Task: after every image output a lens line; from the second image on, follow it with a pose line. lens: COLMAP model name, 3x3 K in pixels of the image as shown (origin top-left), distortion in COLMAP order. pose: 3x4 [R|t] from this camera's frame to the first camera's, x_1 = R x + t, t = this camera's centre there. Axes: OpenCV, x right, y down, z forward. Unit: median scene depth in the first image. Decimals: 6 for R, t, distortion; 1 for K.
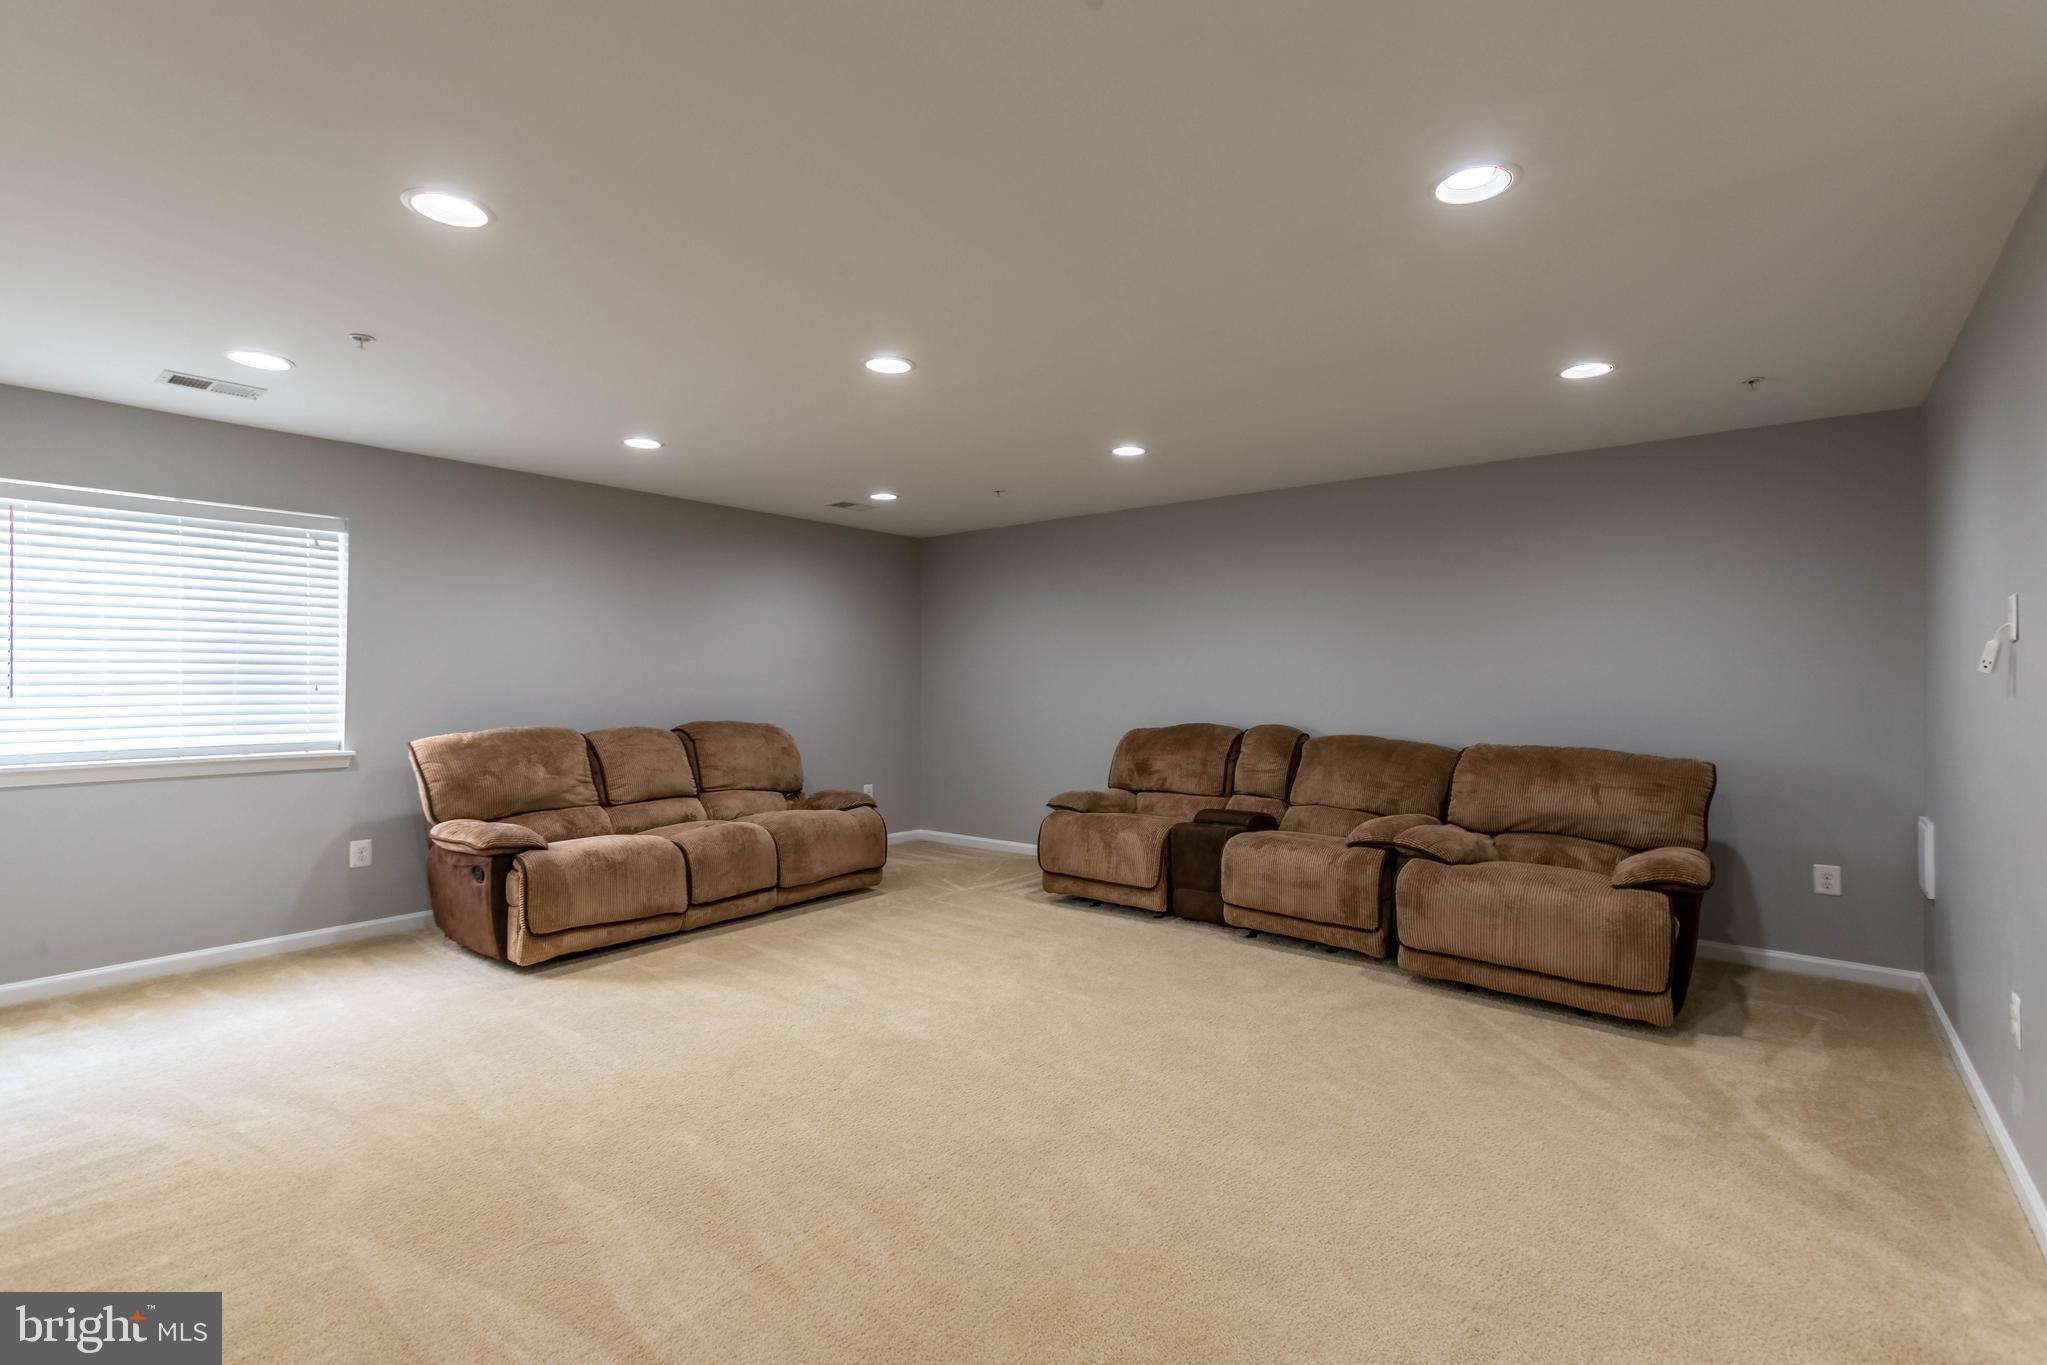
lens RADIAL K [[944.6, 0, 1018.6], [0, 944.6, 680.8], [0, 0, 1]] dist [0.000523, -0.000027]
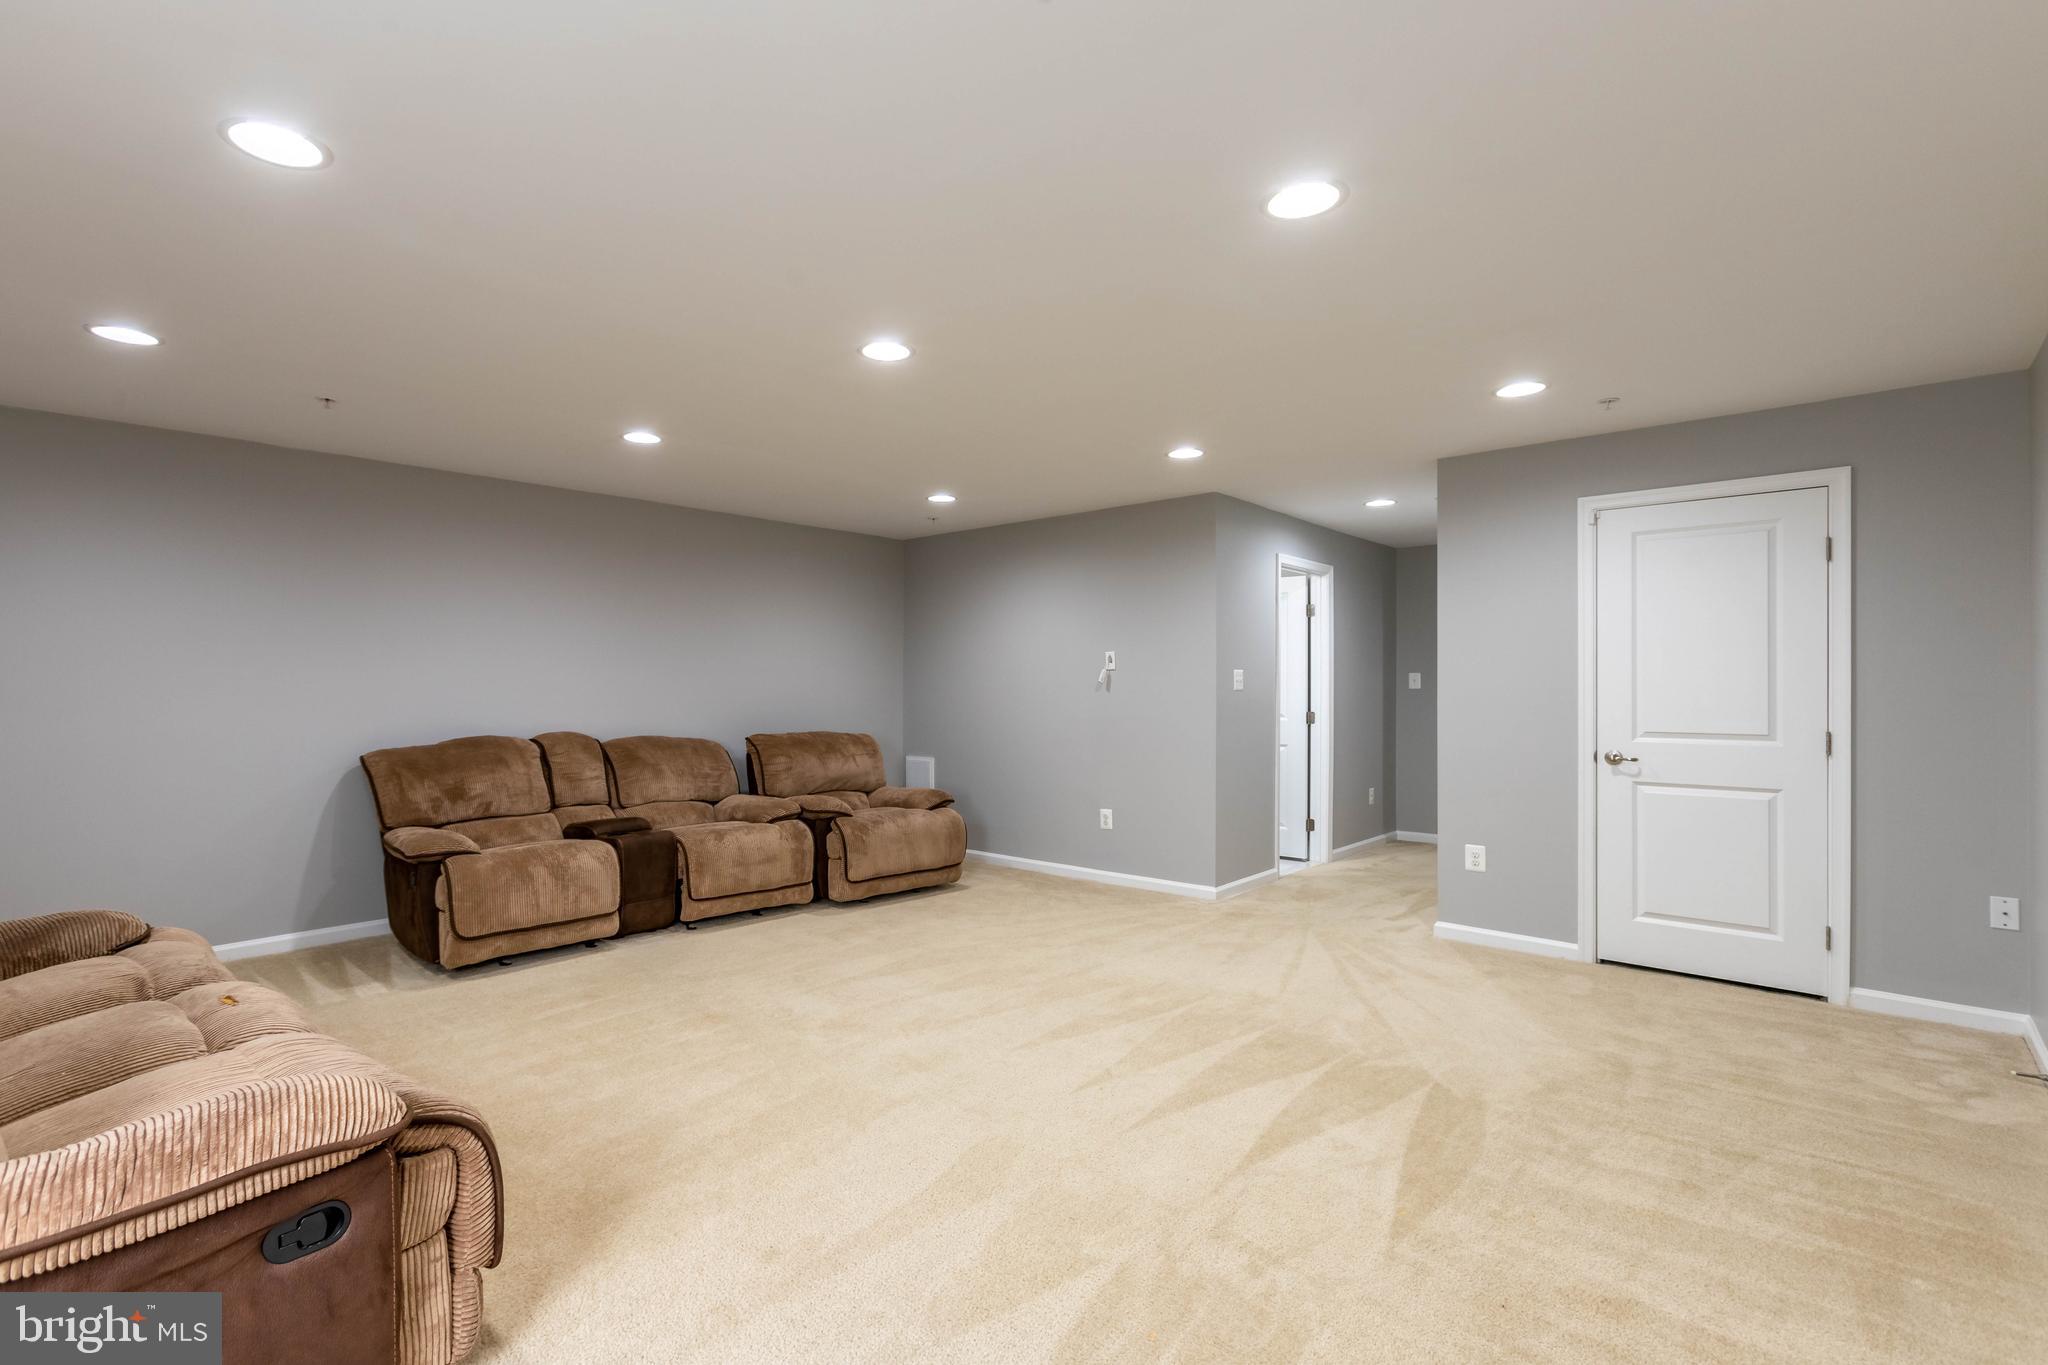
lens RADIAL K [[945.0, 0, 1017.5], [0, 945.0, 684.1], [0, 0, 1]] dist [0.000523, -0.000027]
pose [[0.053348, 0.004532, 0.998566, -0.800337], [0.003187, 0.999984, -0.004709, 0.005838], [-0.998571, 0.003434, 0.053332, 0.598792]]
